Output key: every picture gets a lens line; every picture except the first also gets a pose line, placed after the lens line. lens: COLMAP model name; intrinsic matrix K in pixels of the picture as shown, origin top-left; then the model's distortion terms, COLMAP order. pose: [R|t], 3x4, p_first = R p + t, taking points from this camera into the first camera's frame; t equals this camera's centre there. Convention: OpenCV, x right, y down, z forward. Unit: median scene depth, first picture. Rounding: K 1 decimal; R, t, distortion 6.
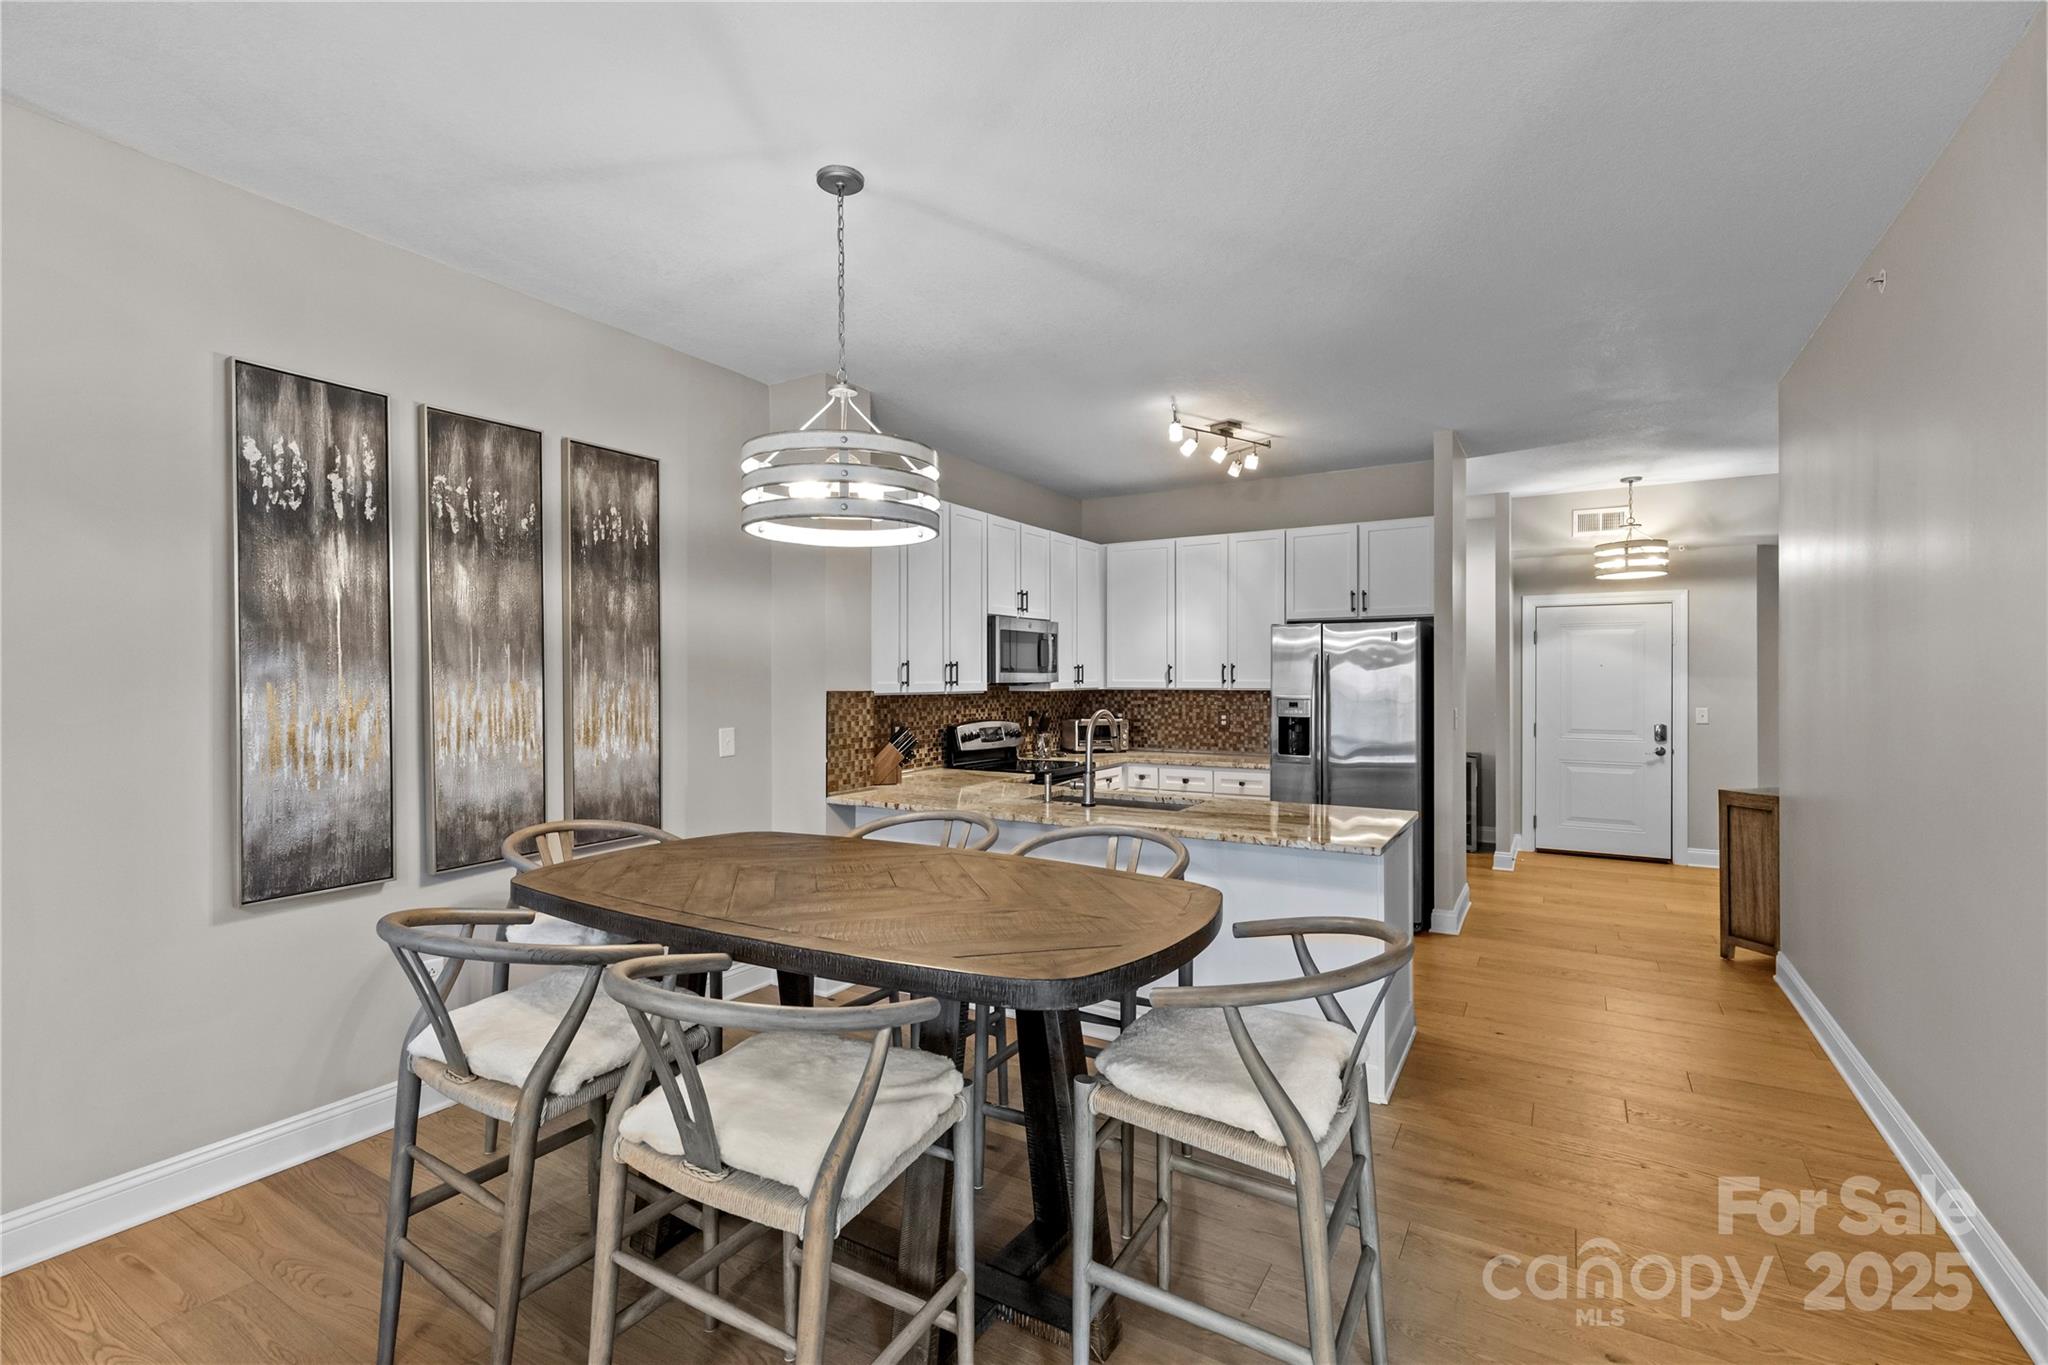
lens RADIAL K [[921.1, 0, 1021.1], [0, 921.1, 677.6], [0, 0, 1]] dist [0.003987, 0.000379]
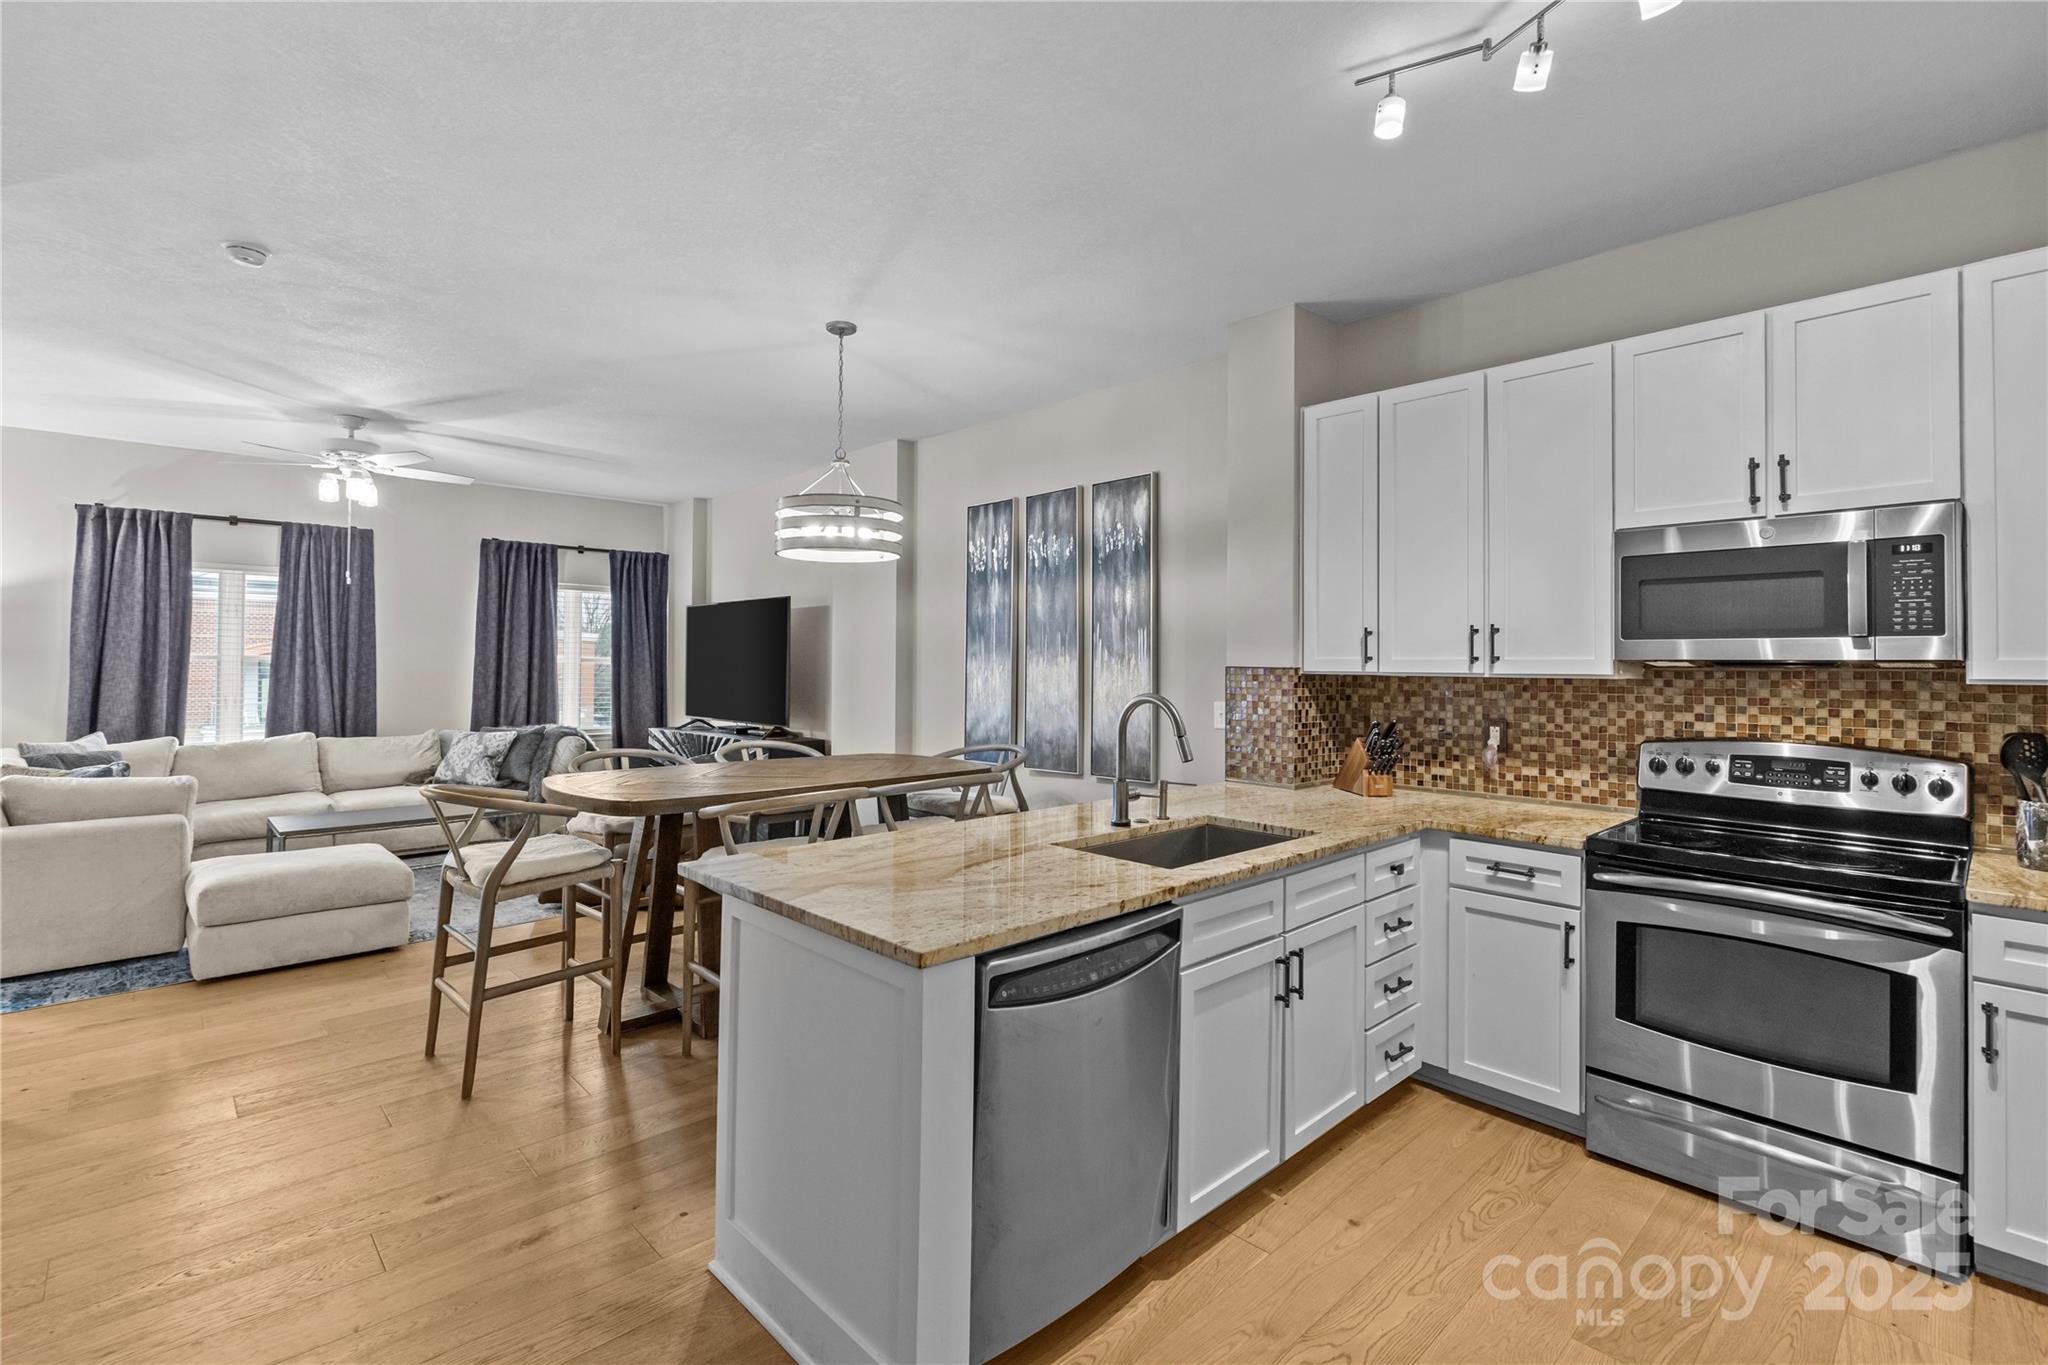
lens RADIAL K [[921.1, 0, 1021.0], [0, 921.1, 650.0], [0, 0, 1]] dist [0.003987, 0.000379]
pose [[-0.271403, -0.017274, -0.962311, 0.950510], [-0.008080, 0.999845, -0.015669, 0.018792], [0.962432, 0.003523, -0.271500, 1.363143]]
